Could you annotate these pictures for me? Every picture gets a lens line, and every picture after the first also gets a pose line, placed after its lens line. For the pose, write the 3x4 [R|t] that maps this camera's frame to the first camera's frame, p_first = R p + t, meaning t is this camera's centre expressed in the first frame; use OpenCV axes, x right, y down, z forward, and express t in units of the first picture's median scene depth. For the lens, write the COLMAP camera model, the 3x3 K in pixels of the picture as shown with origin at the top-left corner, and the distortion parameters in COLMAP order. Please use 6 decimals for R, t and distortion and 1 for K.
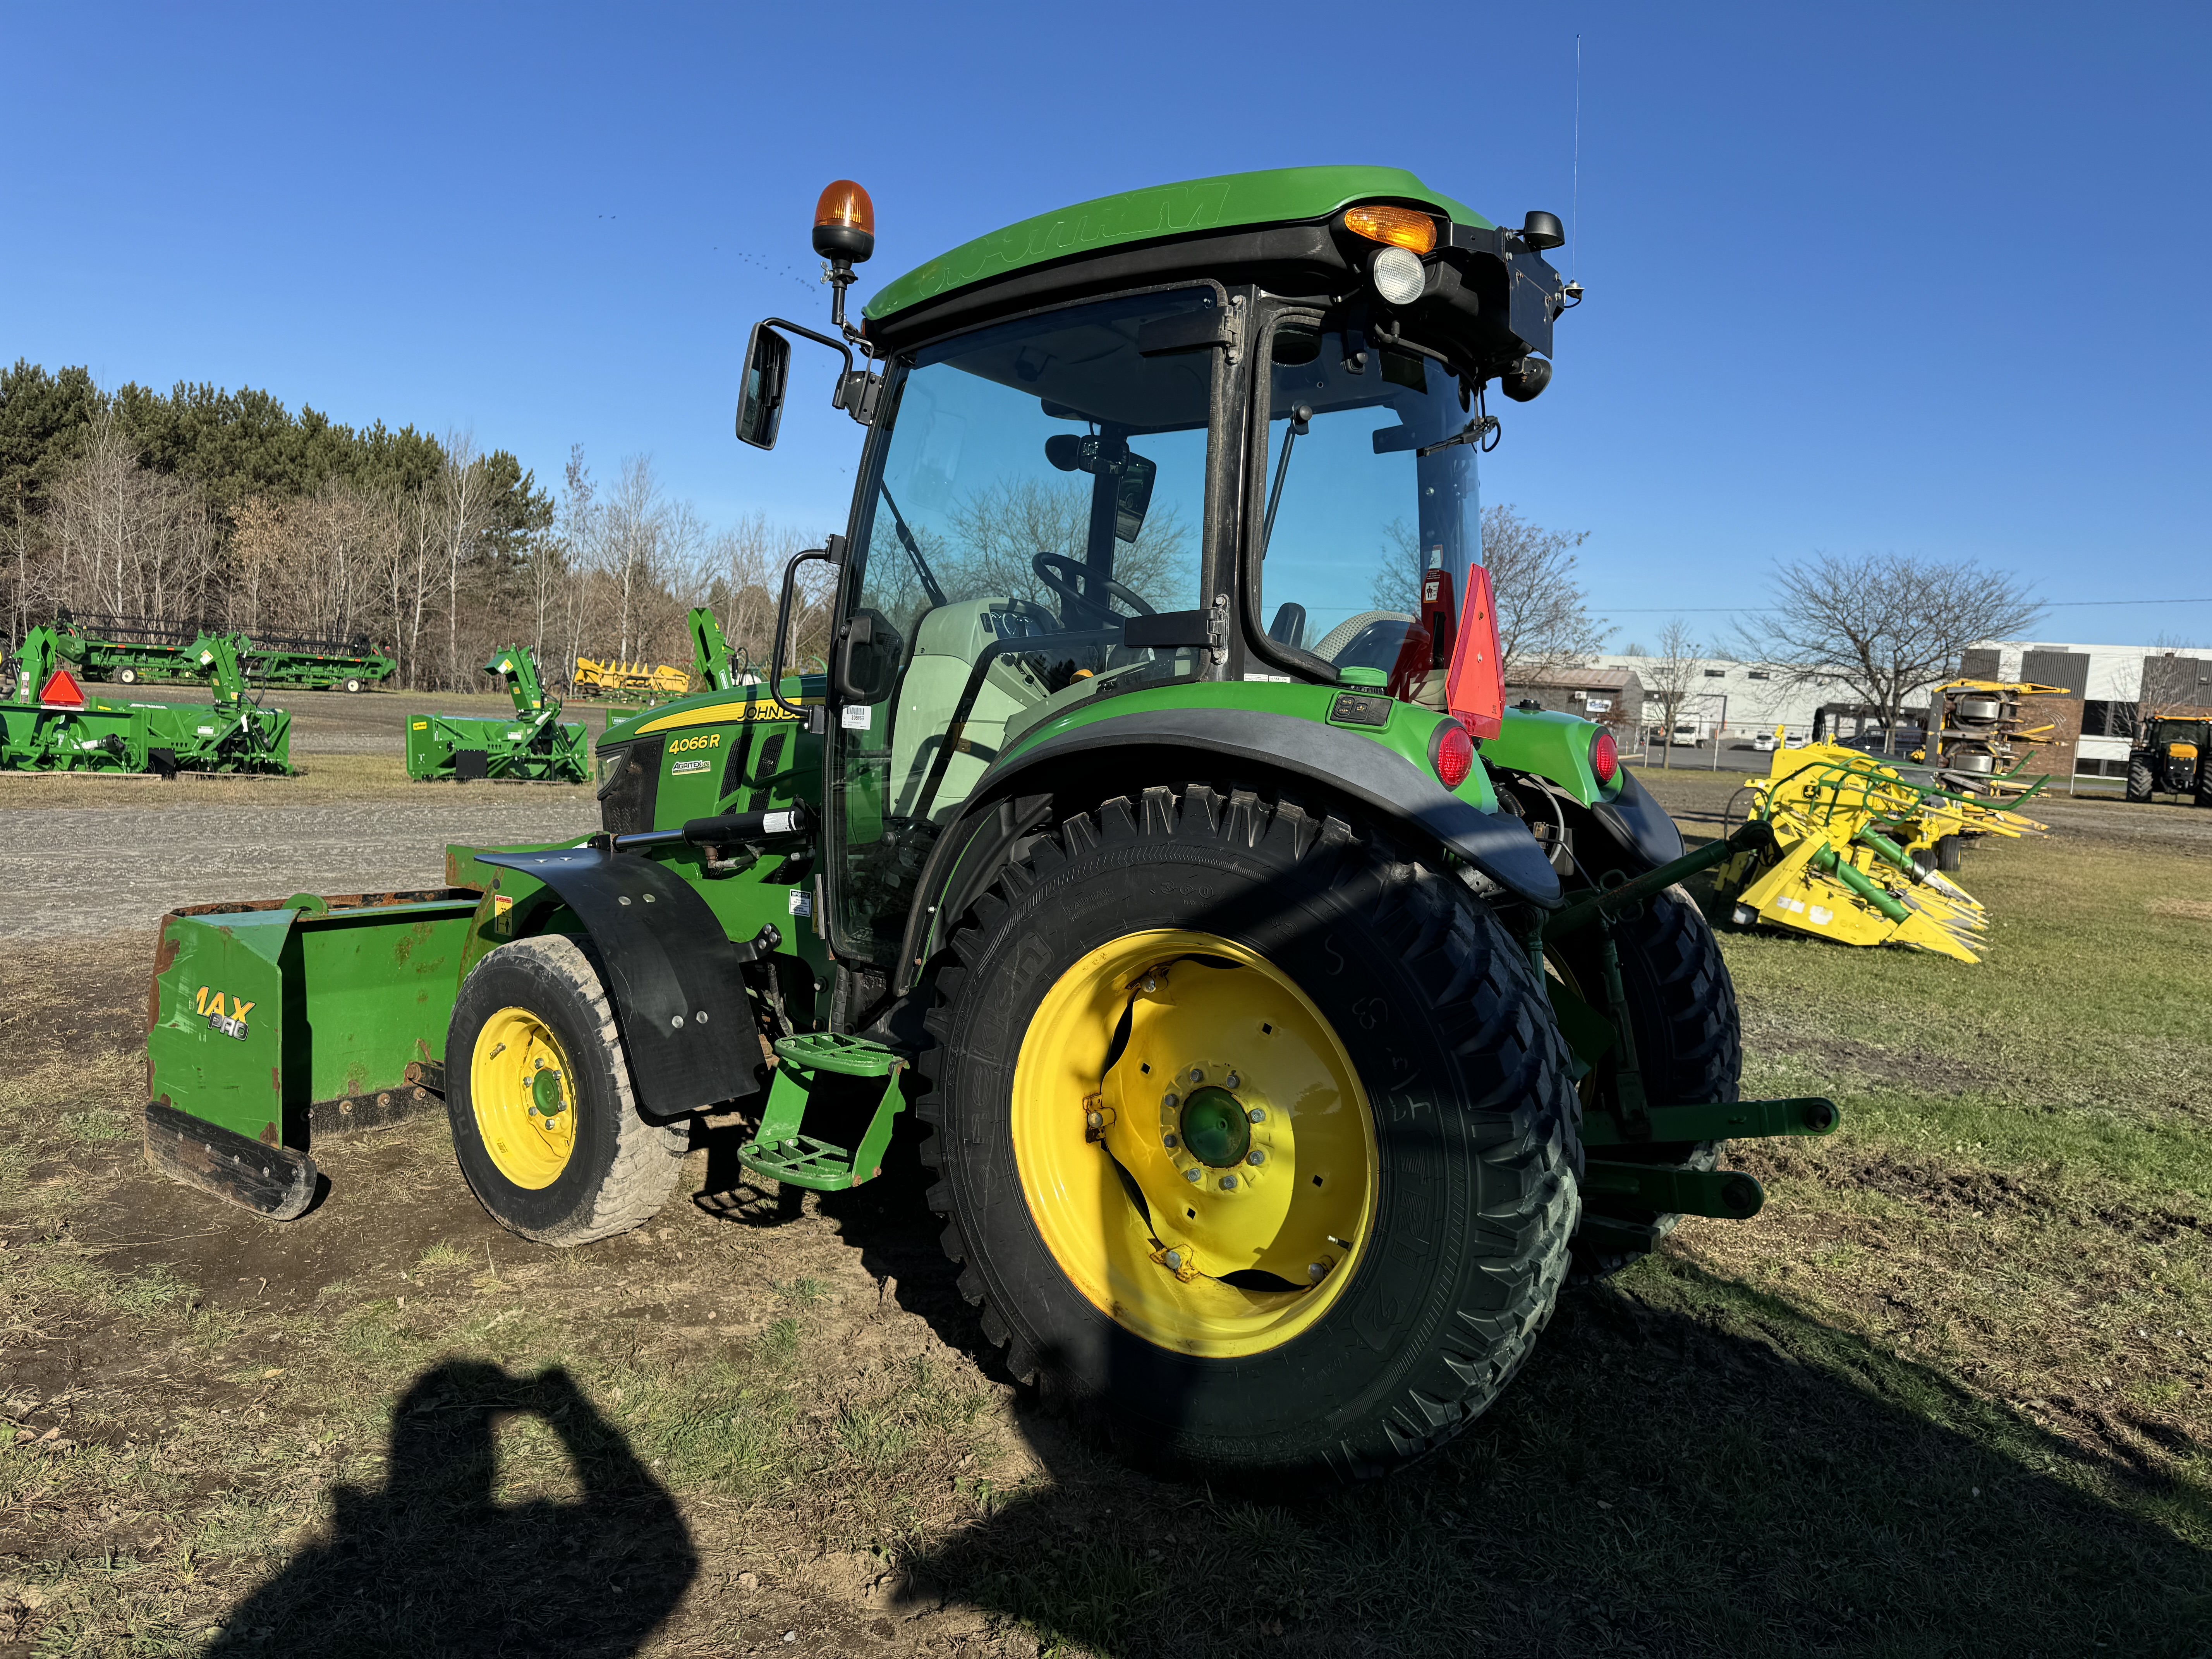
lens RADIAL K [[1577.2, 0, 1110.5], [0, 1577.2, 840.5], [0, 0, 1]] dist [0.017488, -0.011430]
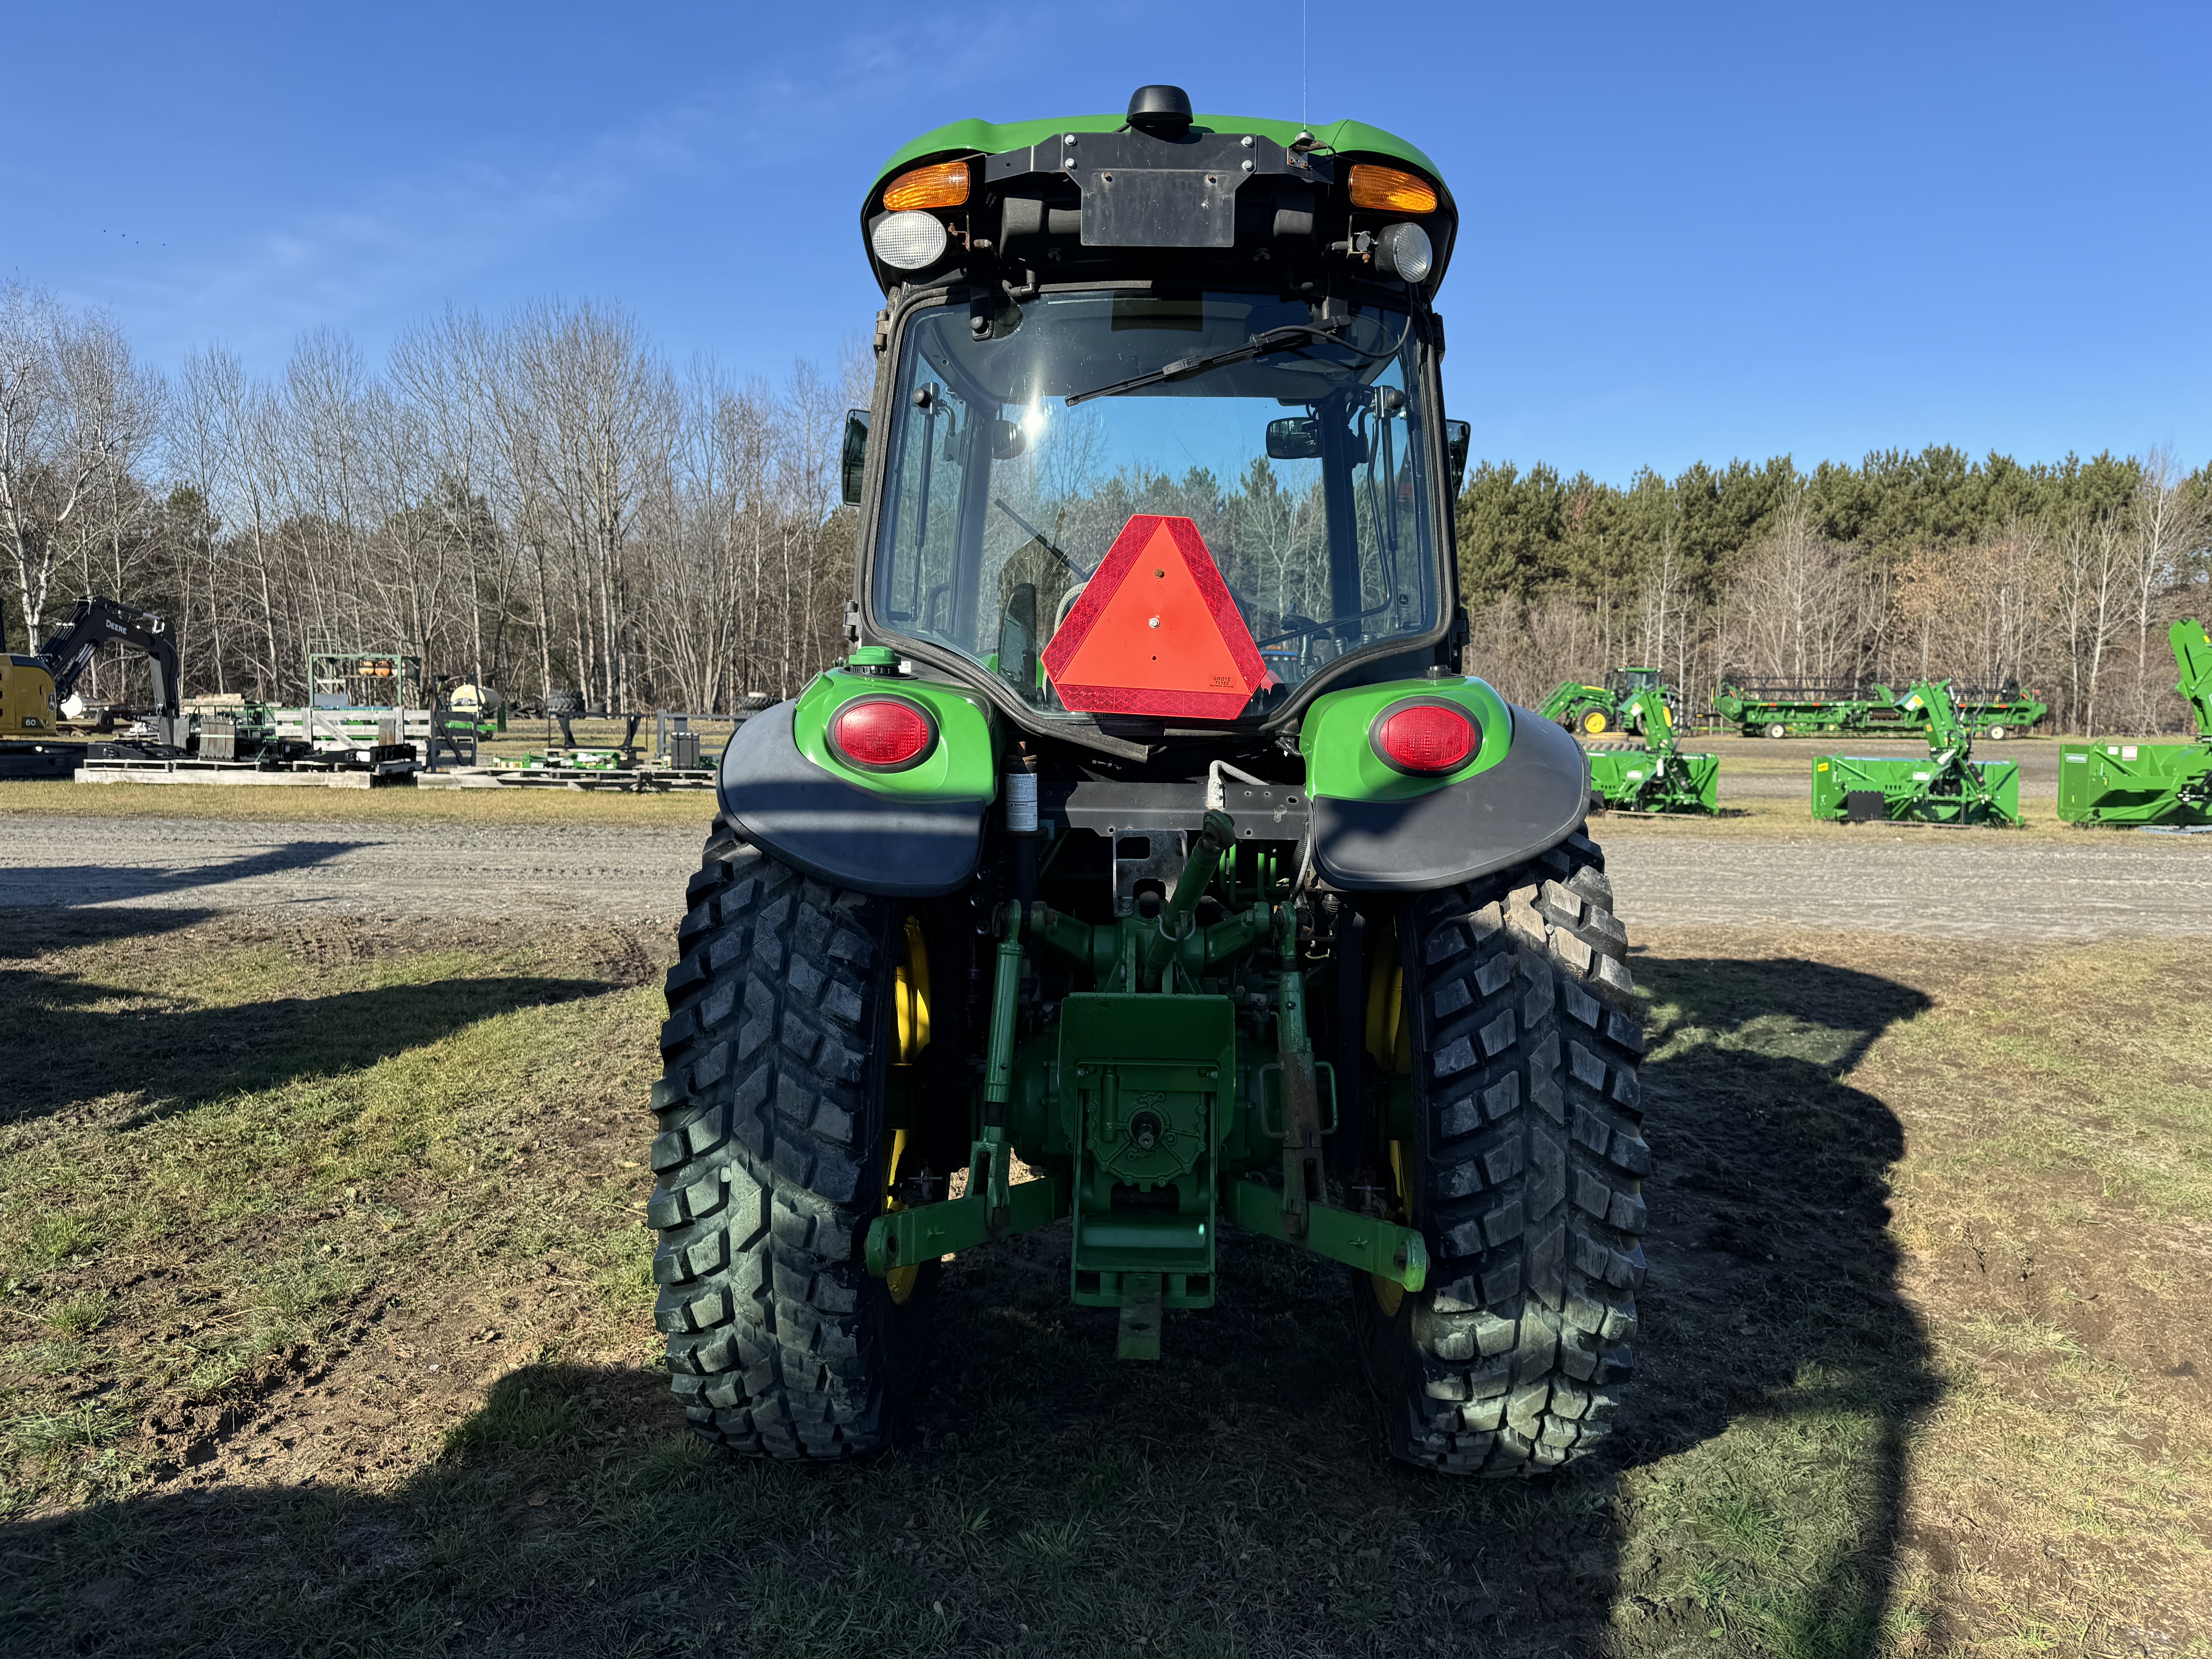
lens RADIAL K [[1577.2, 0, 1108.9], [0, 1577.2, 827.1], [0, 0, 1]] dist [0.017488, -0.011430]
pose [[0.539105, 0.014593, -0.842112, 0.050778], [-0.049330, 0.998681, -0.014274, 0.000471], [0.840793, 0.049237, 0.539113, 0.028383]]
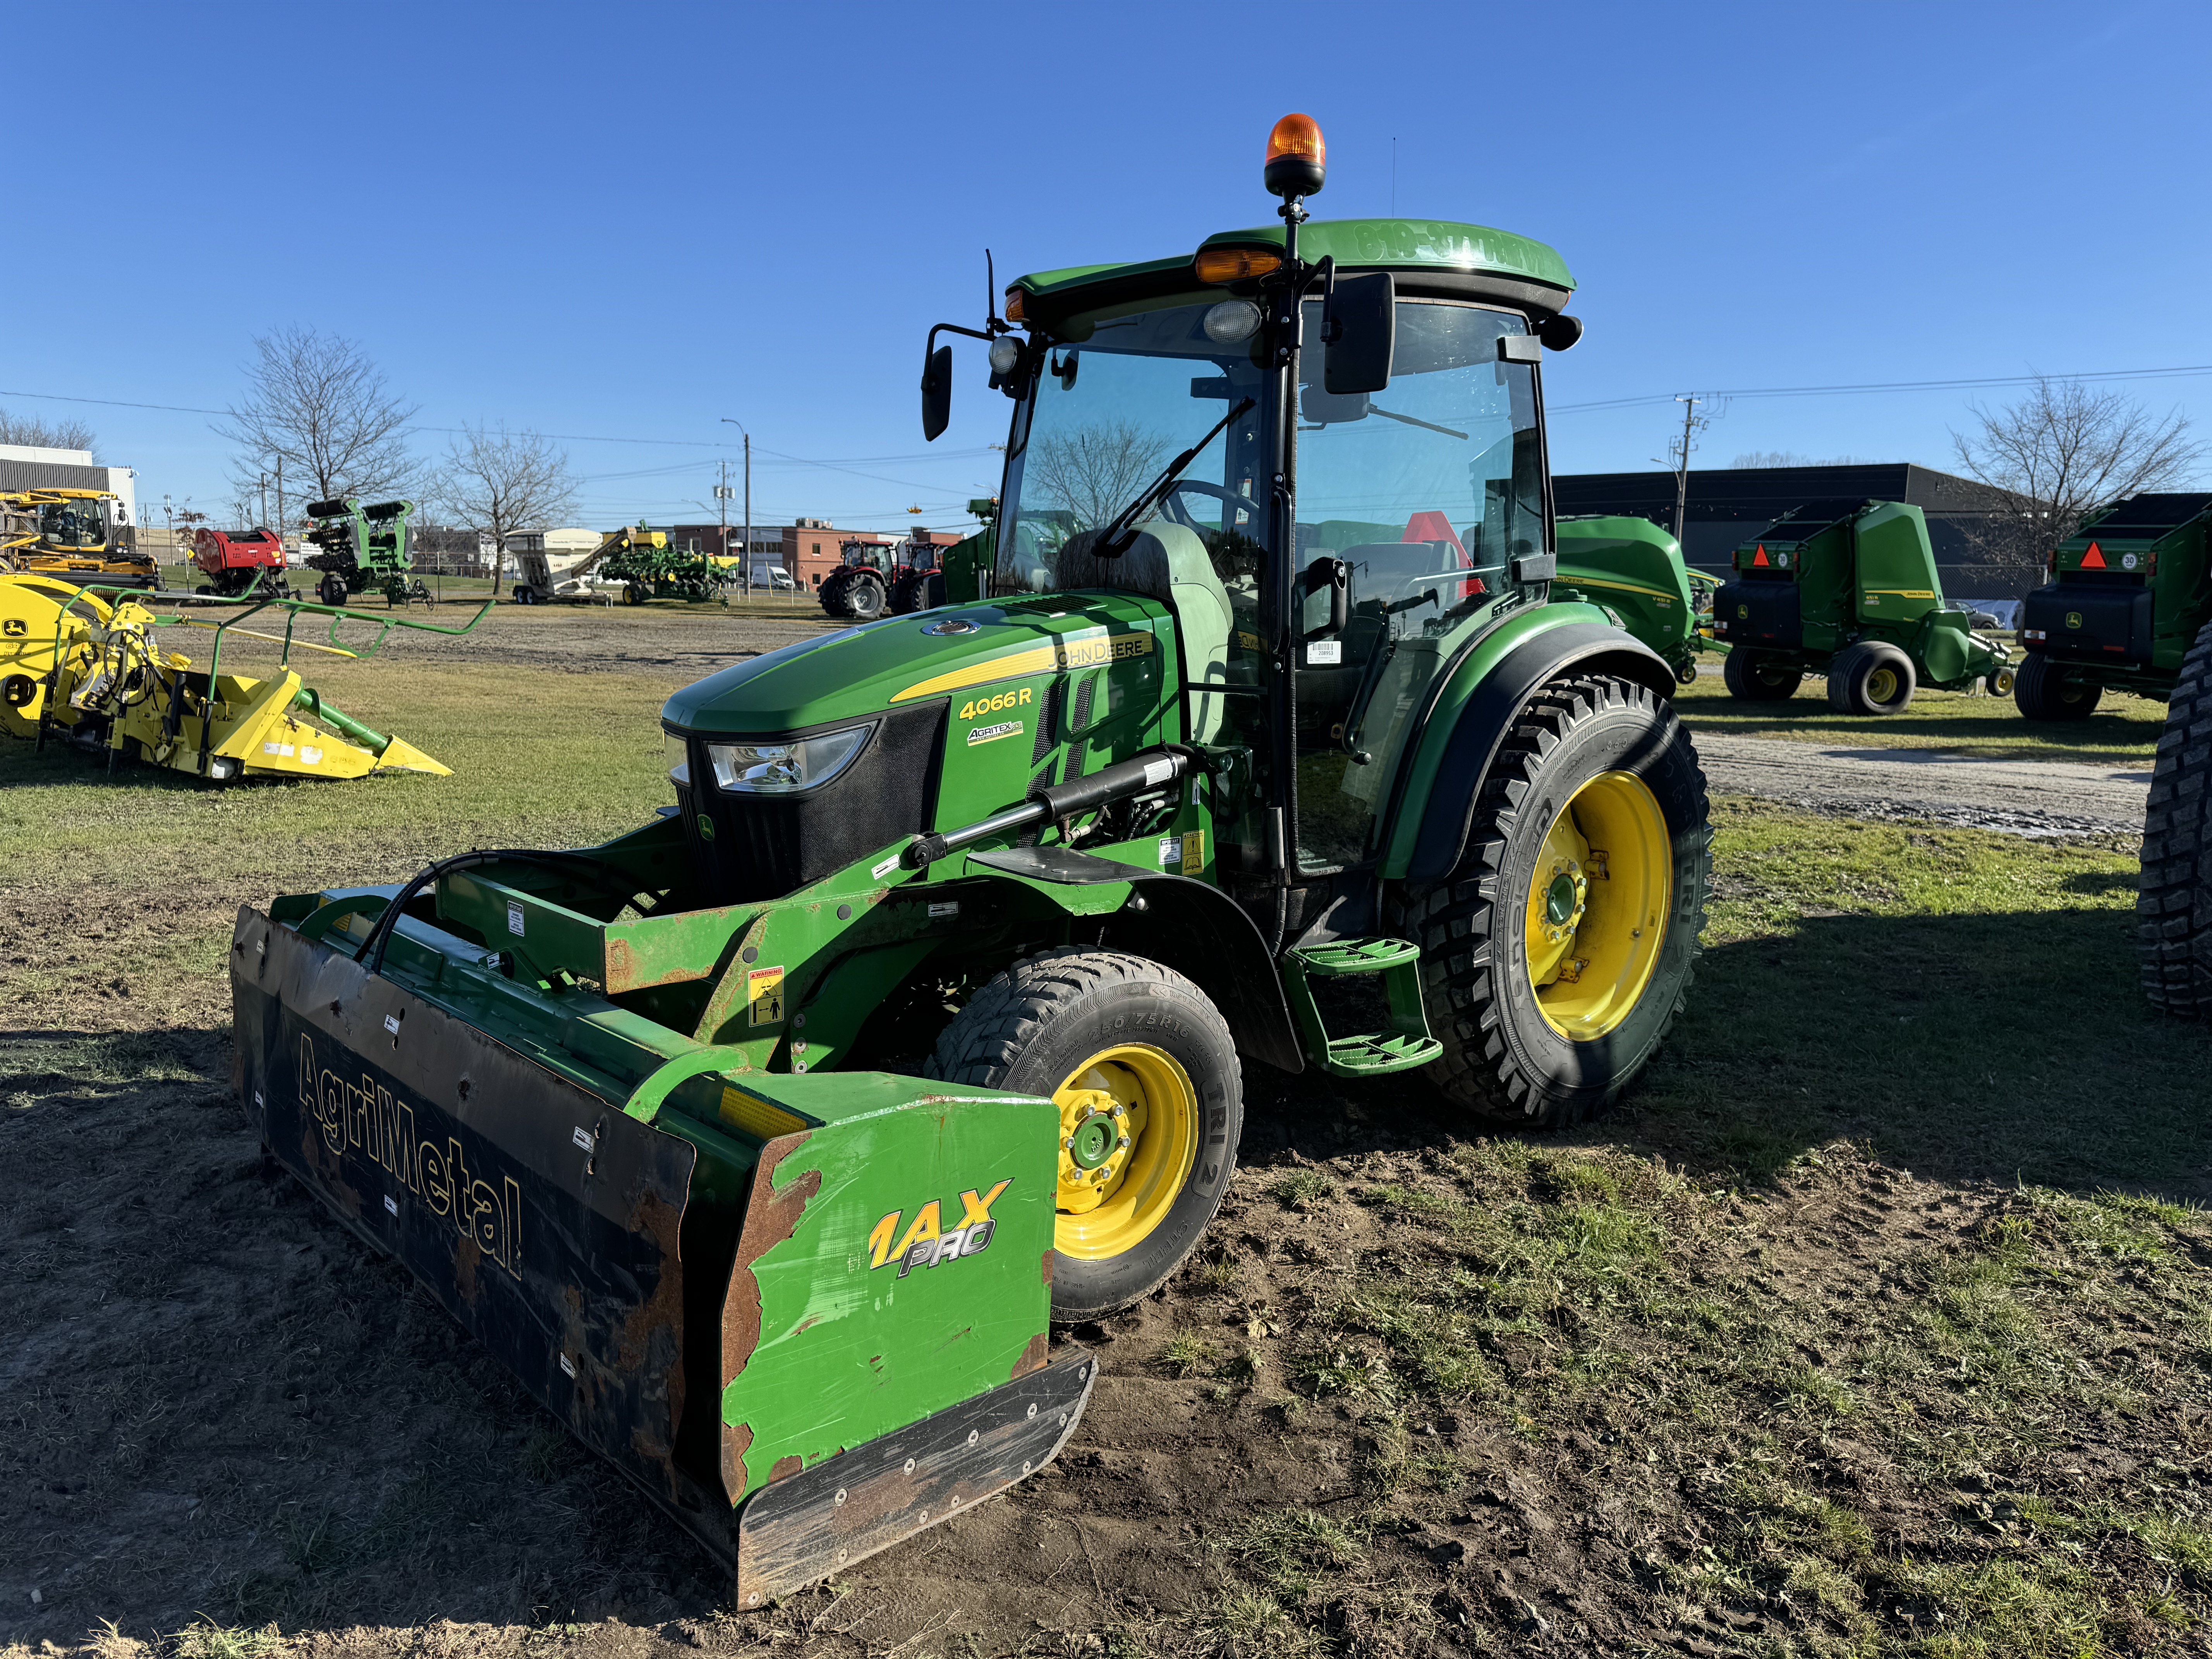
lens RADIAL K [[1577.2, 0, 1104.2], [0, 1577.2, 830.4], [0, 0, 1]] dist [0.017488, -0.011430]
pose [[0.243883, -0.201390, 0.948664, -0.353096], [0.079034, 0.979075, 0.187528, -0.049433], [-0.966579, 0.029242, 0.254696, 0.250548]]
